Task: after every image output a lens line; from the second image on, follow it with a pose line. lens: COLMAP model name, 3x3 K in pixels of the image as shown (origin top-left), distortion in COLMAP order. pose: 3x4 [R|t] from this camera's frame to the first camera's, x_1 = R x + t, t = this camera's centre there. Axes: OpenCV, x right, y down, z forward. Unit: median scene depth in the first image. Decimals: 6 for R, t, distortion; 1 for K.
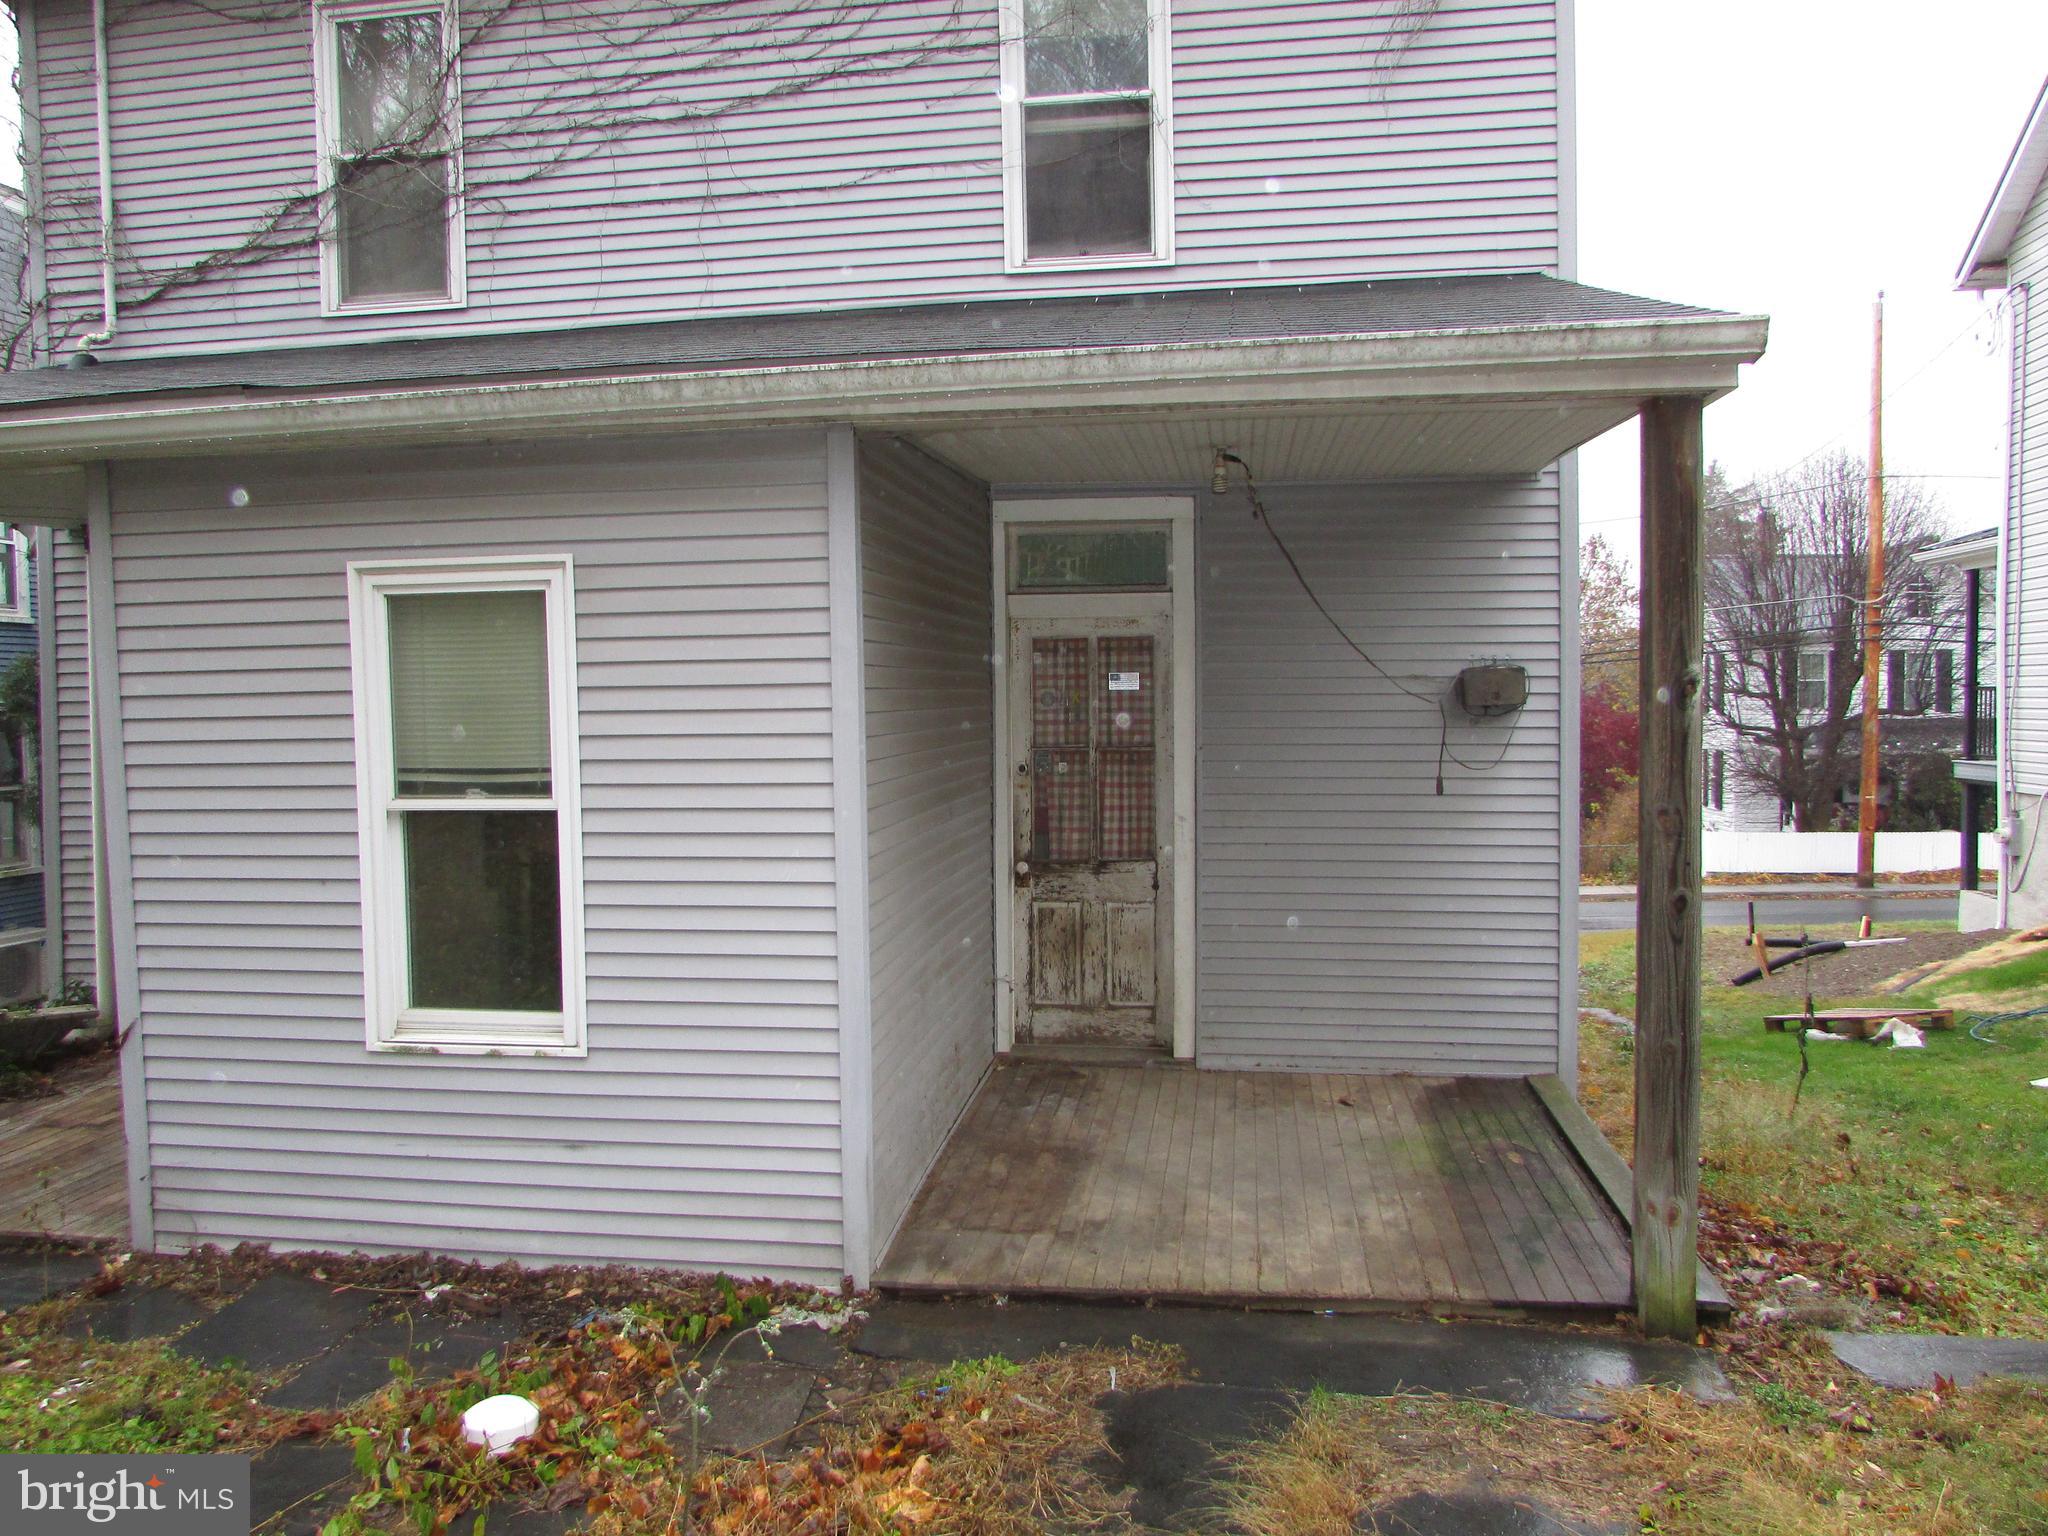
lens RADIAL K [[1459.4, 0, 1023.7], [0, 1459.4, 775.1], [0, 0, 1]] dist [-0.024207, 0.007104]
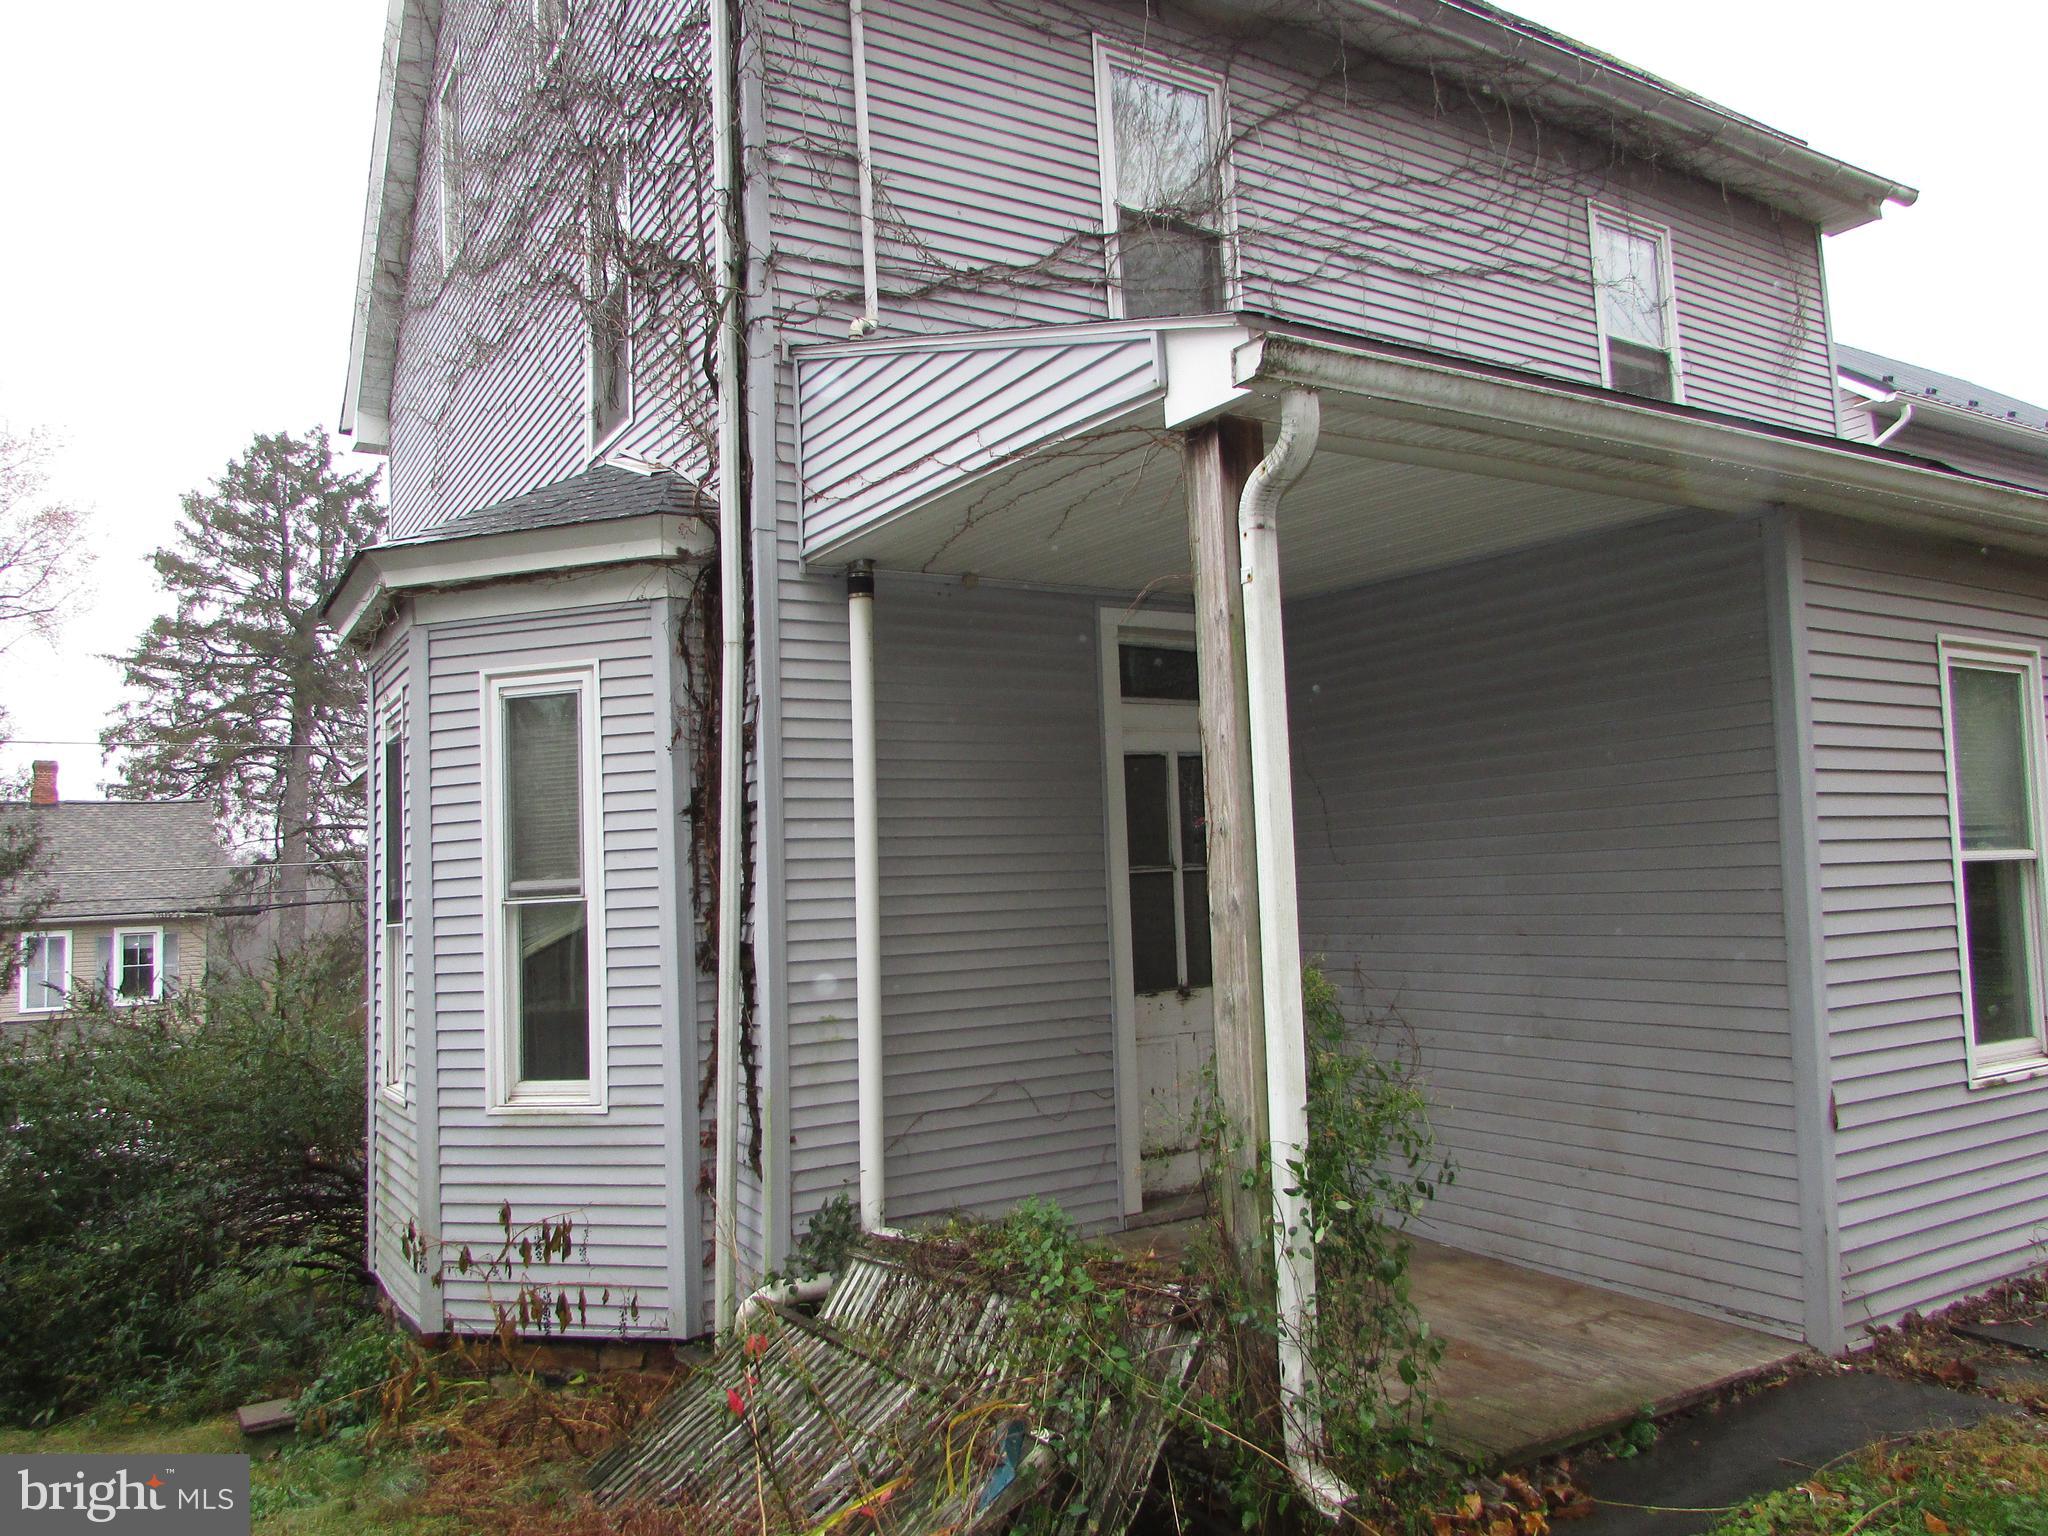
lens RADIAL K [[1459.4, 0, 1020.7], [0, 1459.4, 761.8], [0, 0, 1]] dist [-0.024207, 0.007104]
pose [[0.766872, 0.044449, 0.640259, -1.111333], [0.056629, 0.989022, -0.136489, 0.039261], [-0.639297, 0.140927, 0.755936, 0.411004]]
